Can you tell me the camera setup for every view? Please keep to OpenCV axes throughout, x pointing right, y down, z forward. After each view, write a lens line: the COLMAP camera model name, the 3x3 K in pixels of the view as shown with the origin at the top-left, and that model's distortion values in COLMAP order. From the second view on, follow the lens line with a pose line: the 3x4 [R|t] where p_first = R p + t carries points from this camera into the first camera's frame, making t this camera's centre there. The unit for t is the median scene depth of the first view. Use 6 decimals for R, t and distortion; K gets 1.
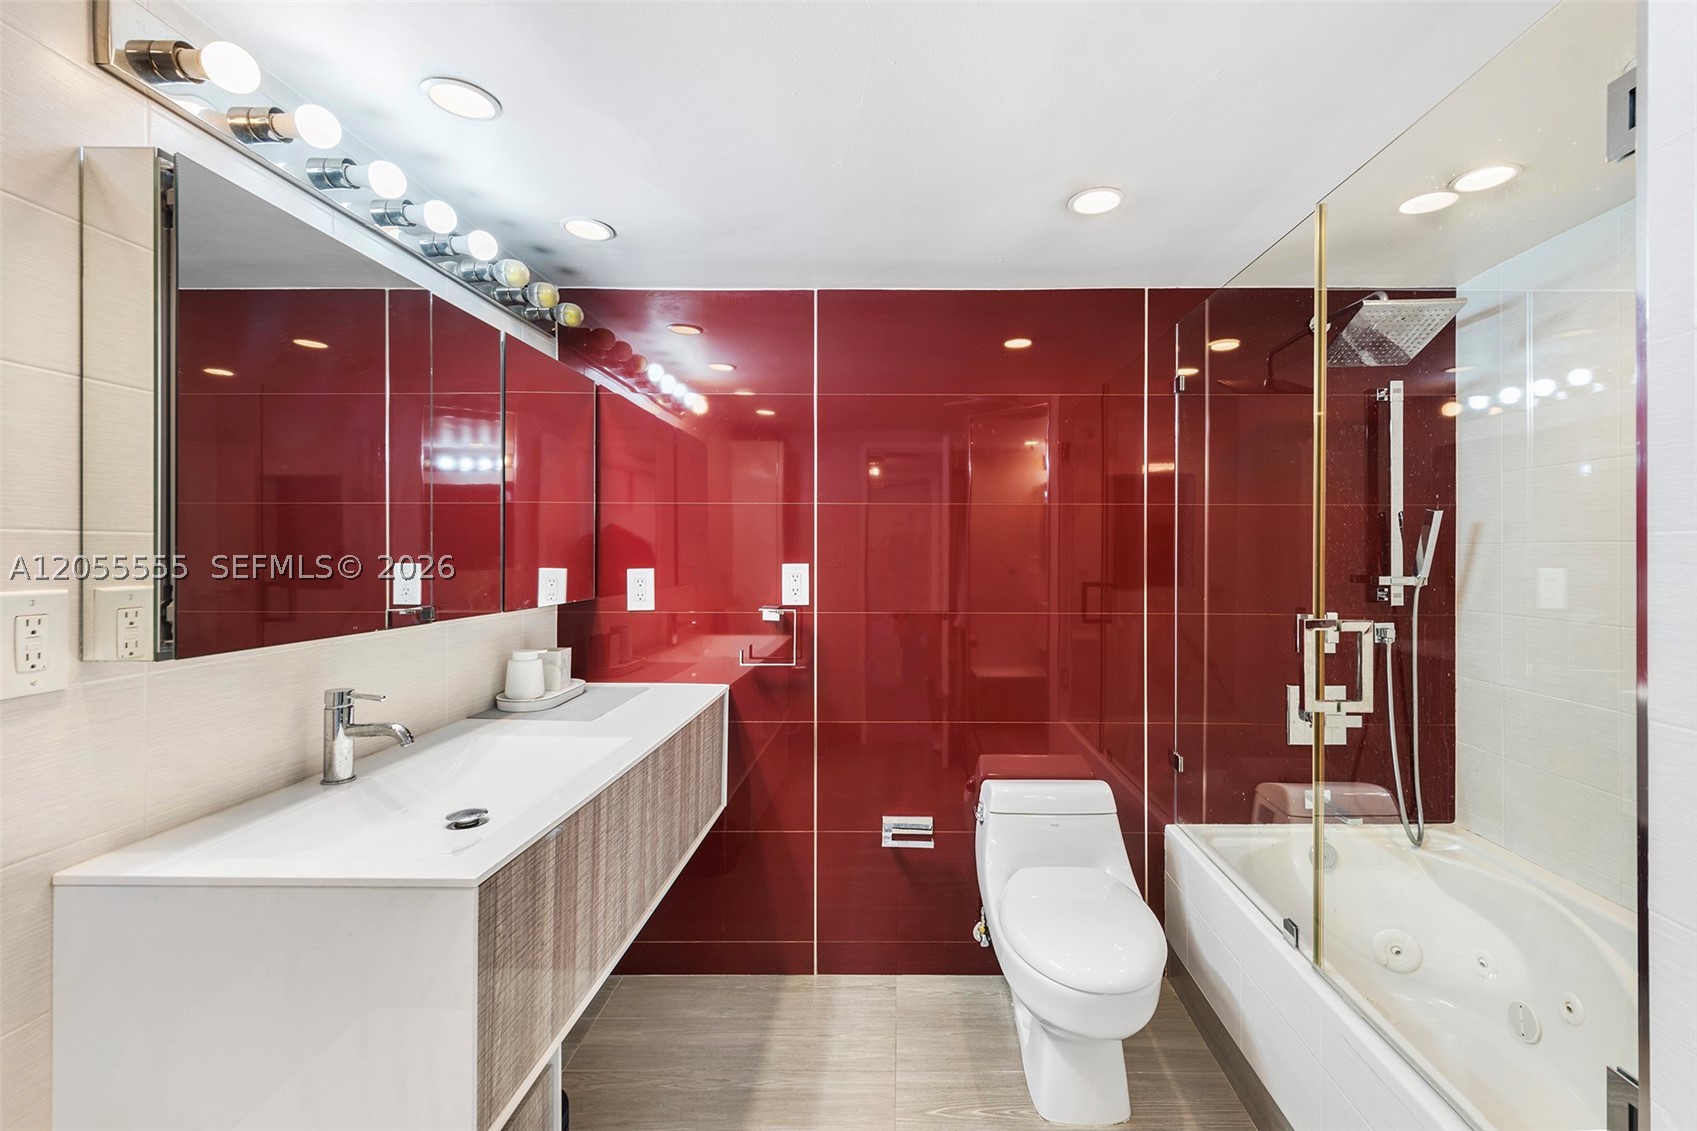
lens RADIAL K [[759.4, 0, 848.5], [0, 759.4, 565.5], [0, 0, 1]] dist [0.000199, -0.000009]
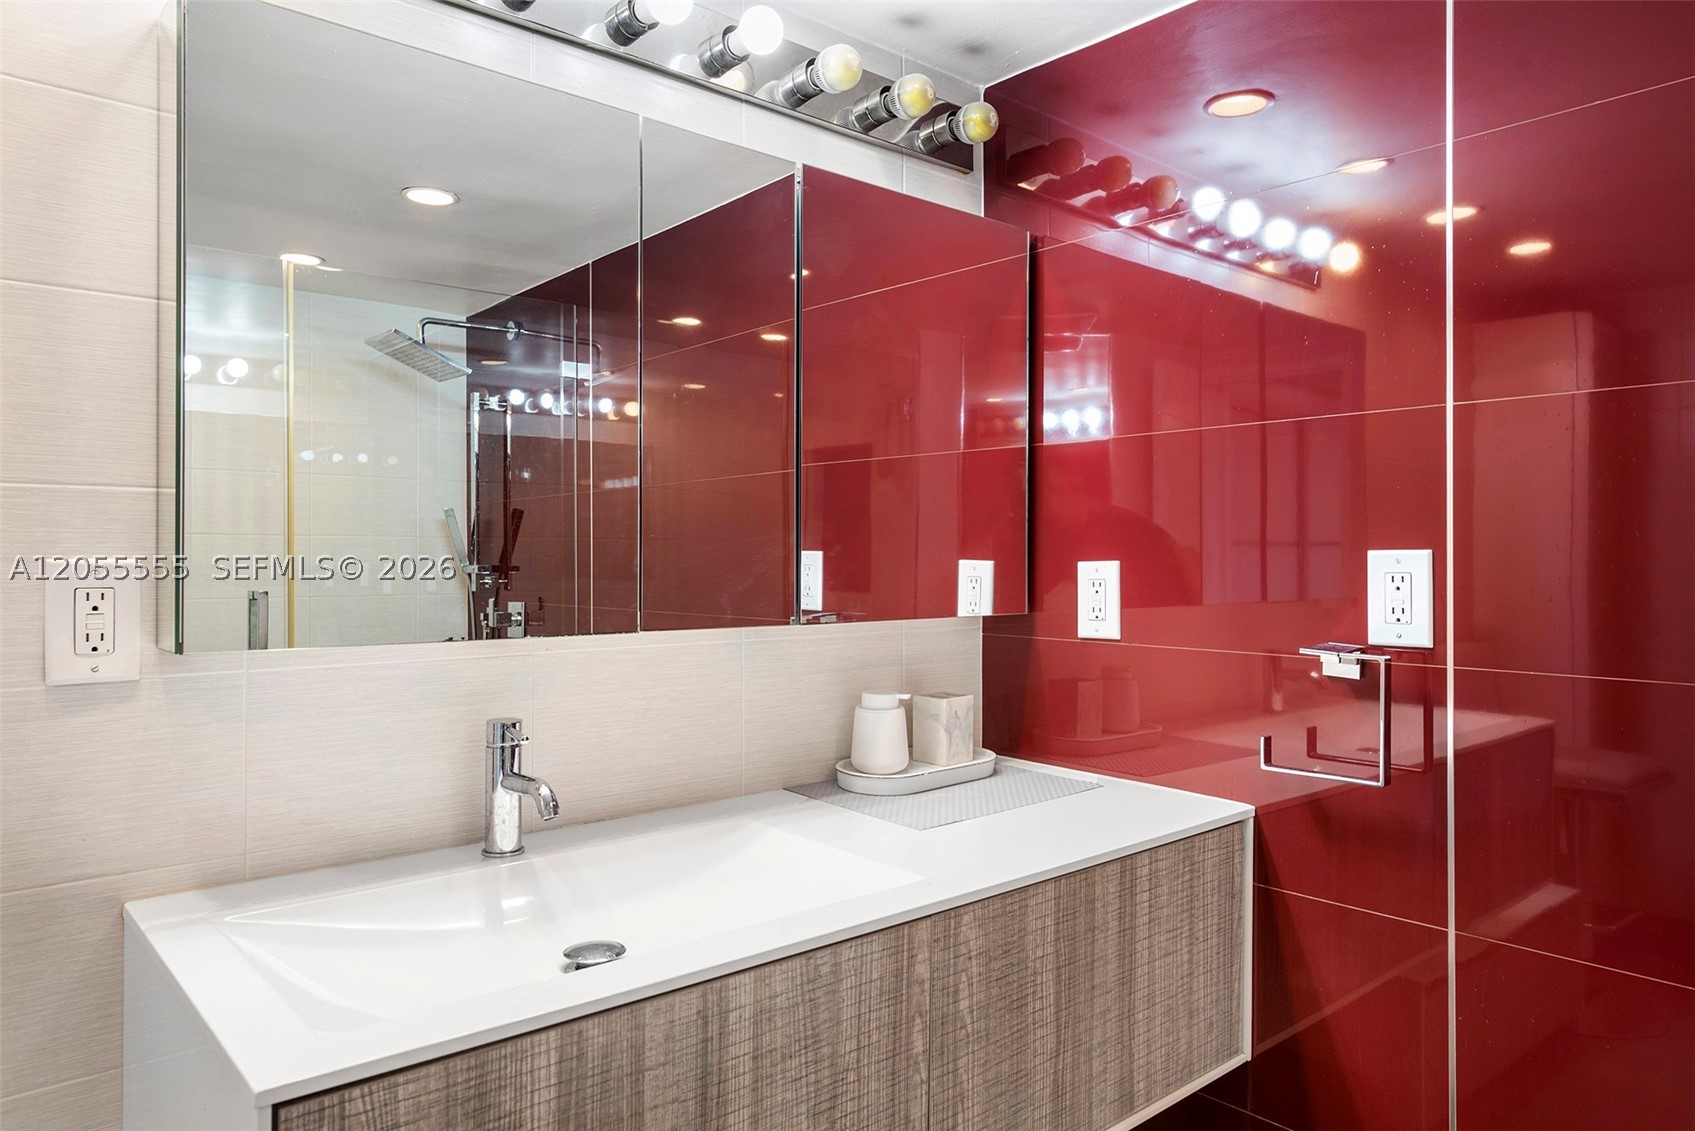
lens RADIAL K [[1090.2, 0, 846.1], [0, 1090.2, 555.4], [0, 0, 1]] dist [0.002380, -0.000891]
pose [[0.686532, 0.000205, -0.727099, 0.181590], [-0.016376, 0.999751, -0.015181, 0.016840], [0.726915, 0.022329, 0.686365, 0.379452]]
